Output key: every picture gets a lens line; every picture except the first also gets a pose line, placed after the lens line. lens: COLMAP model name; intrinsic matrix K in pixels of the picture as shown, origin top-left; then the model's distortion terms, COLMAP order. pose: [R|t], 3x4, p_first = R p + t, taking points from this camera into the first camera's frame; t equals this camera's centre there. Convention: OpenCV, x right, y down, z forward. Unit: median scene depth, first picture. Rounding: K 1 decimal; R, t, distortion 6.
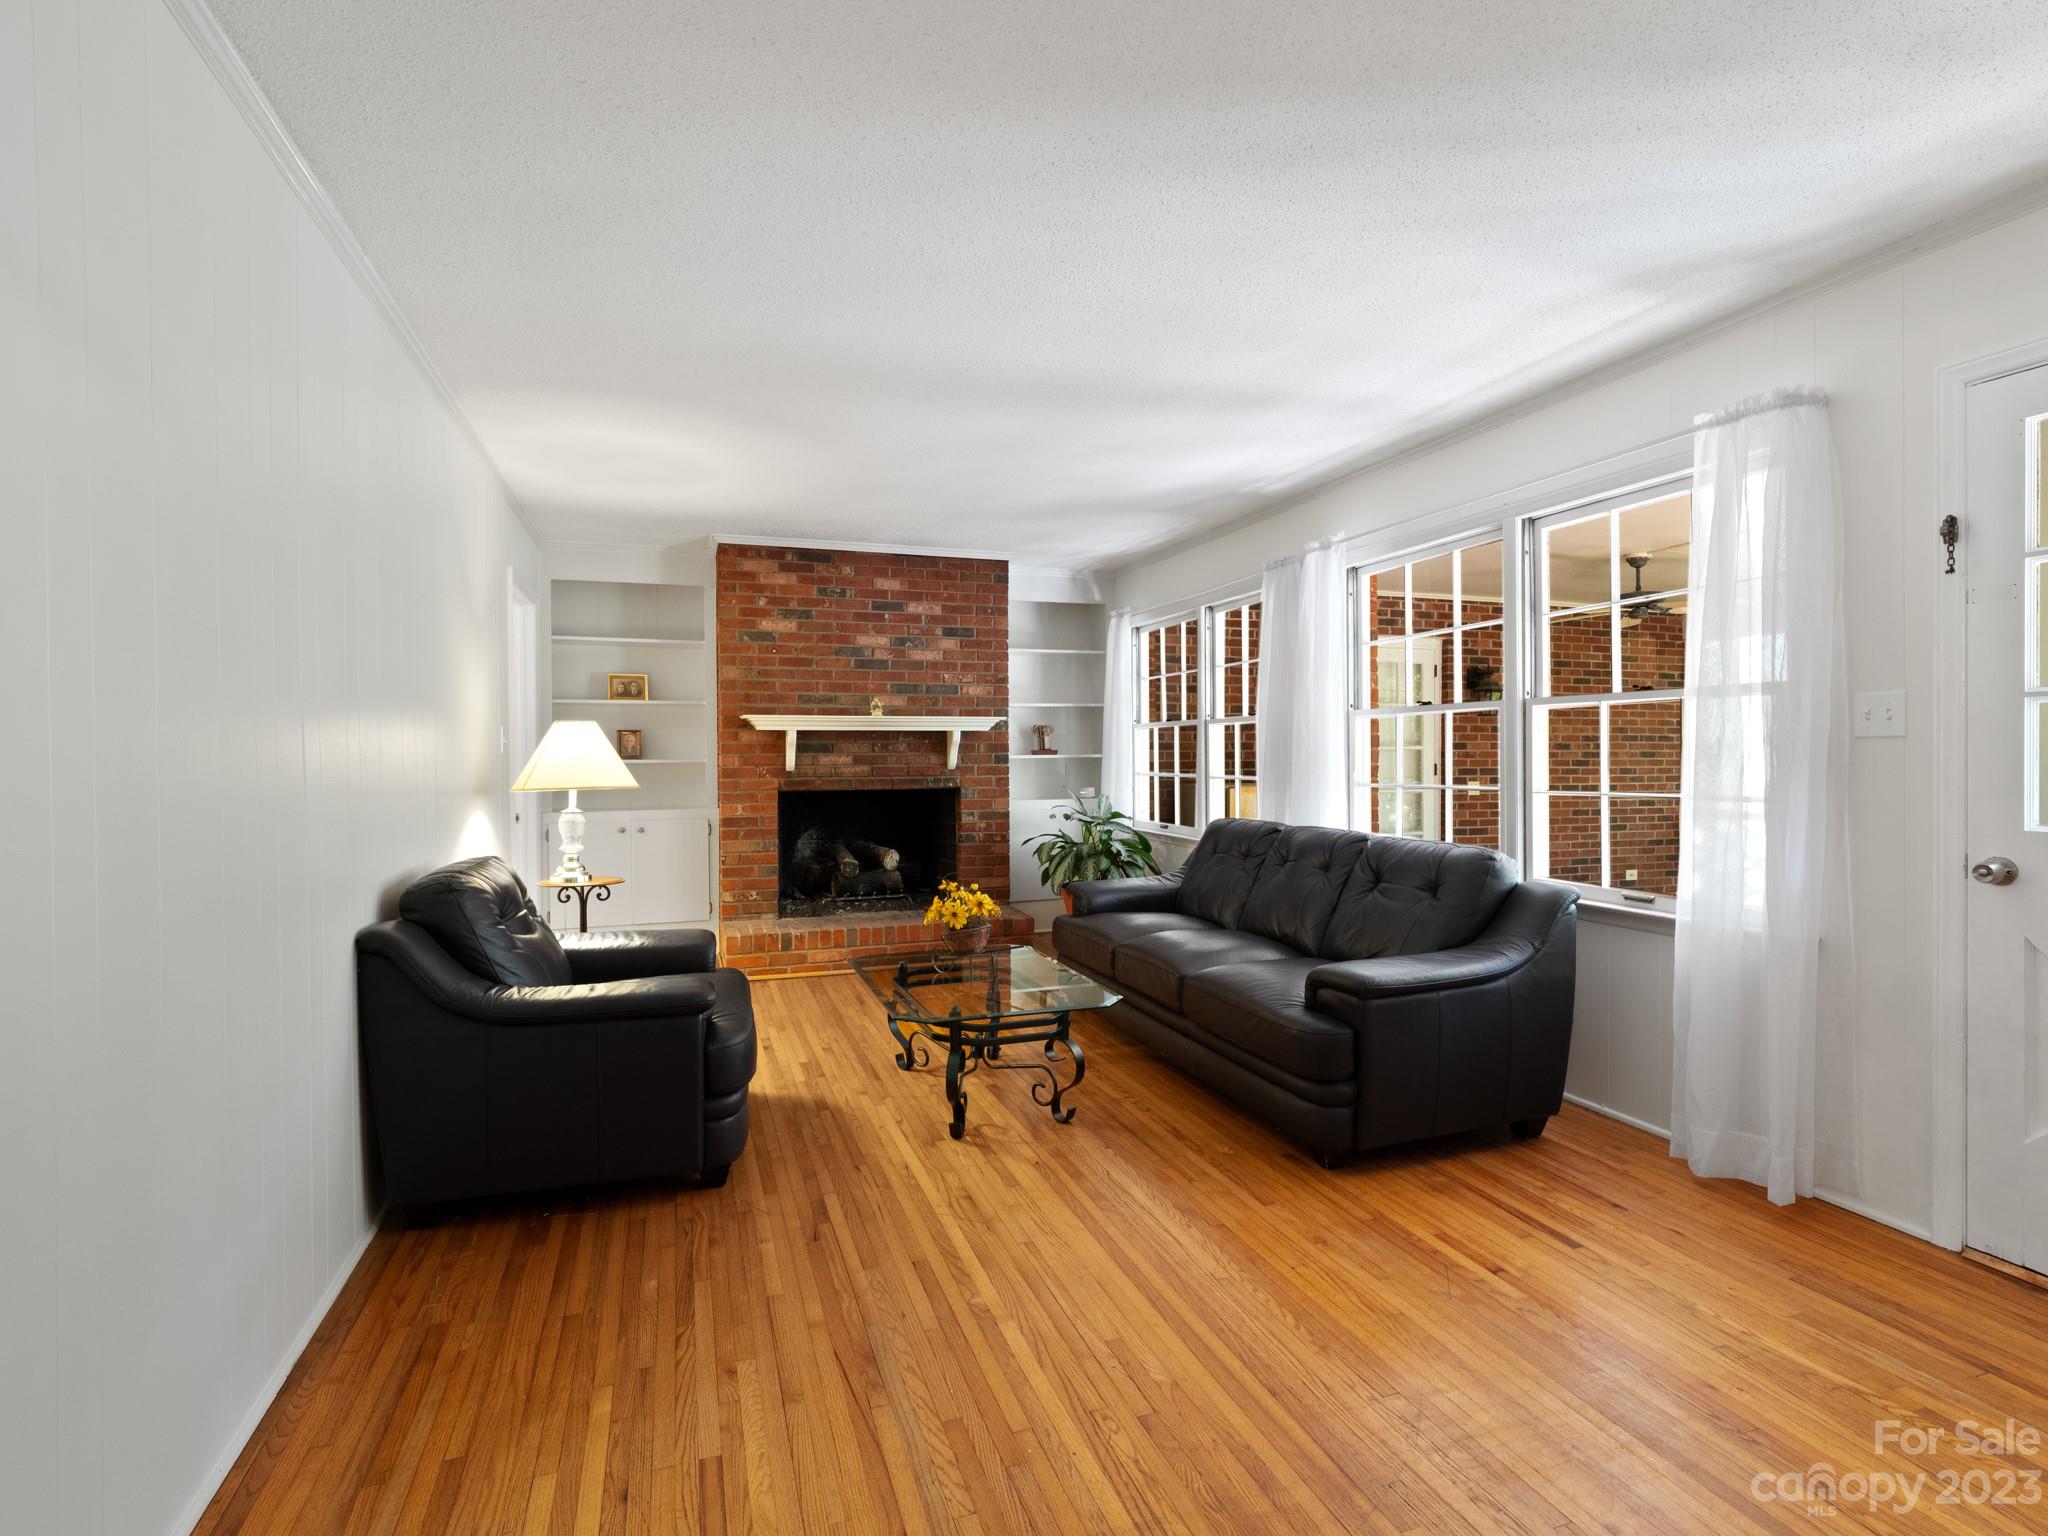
lens RADIAL K [[1017.3, 0, 1014.2], [0, 1017.3, 763.1], [0, 0, 1]] dist [-0.001120, -0.000737]
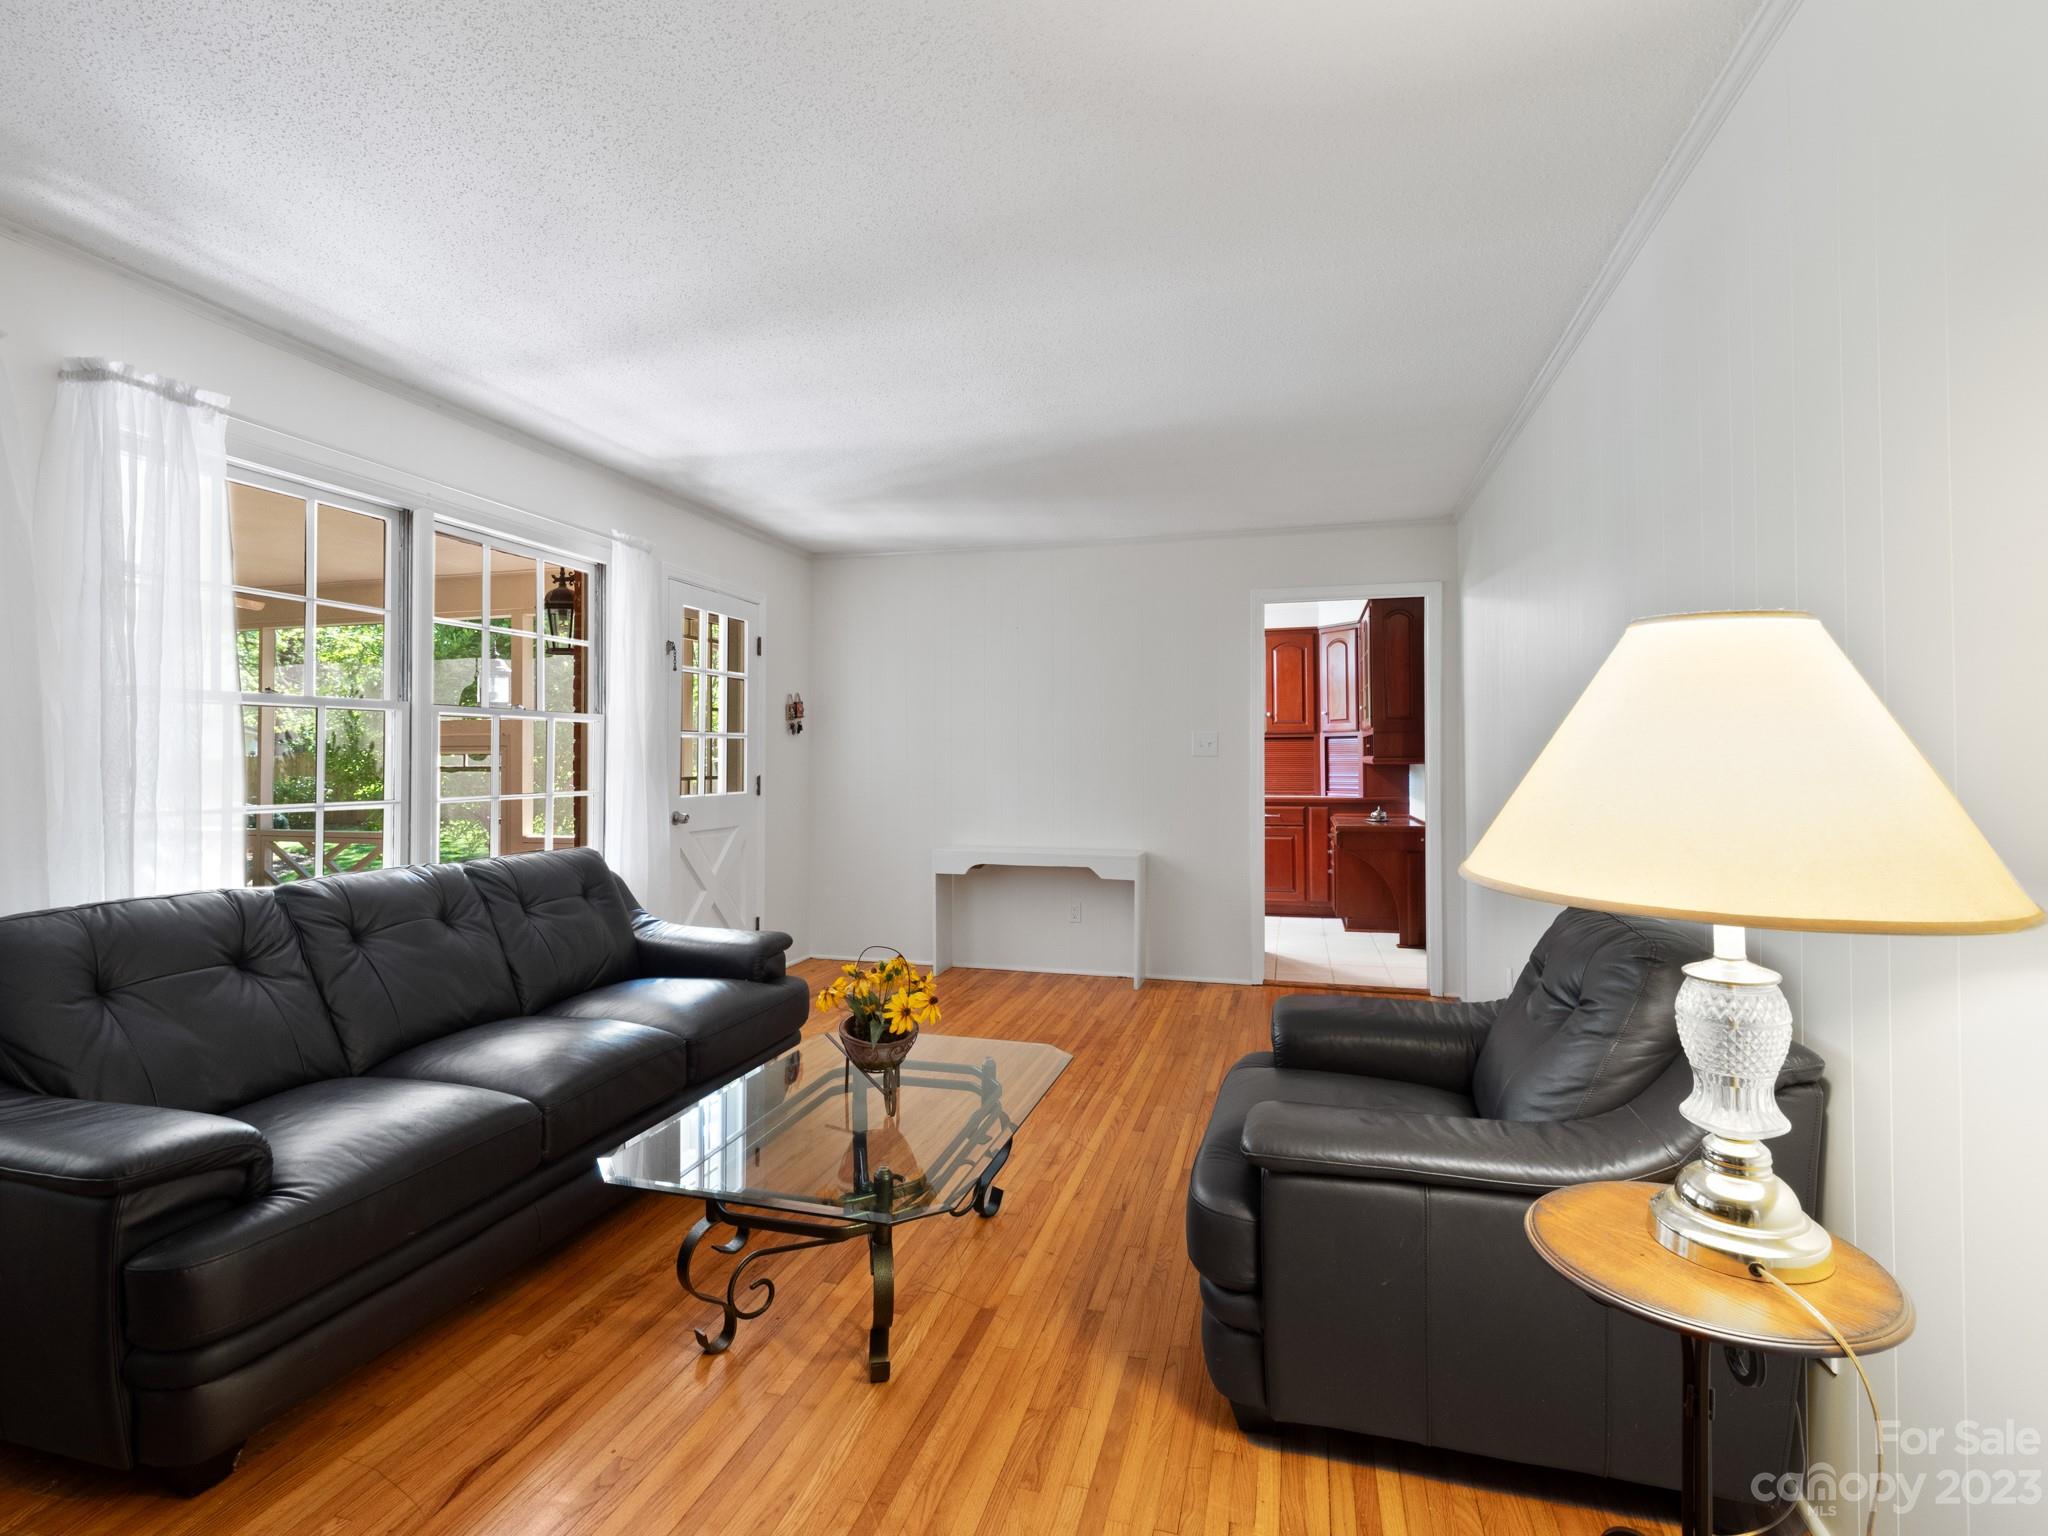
lens RADIAL K [[1017.3, 0, 1014.2], [0, 1017.3, 763.1], [0, 0, 1]] dist [-0.001120, -0.000737]
pose [[-0.828684, 0.002533, 0.559711, -0.525693], [0.009429, 0.999911, 0.009434, -0.014576], [-0.559637, 0.013095, -0.828634, 1.615257]]
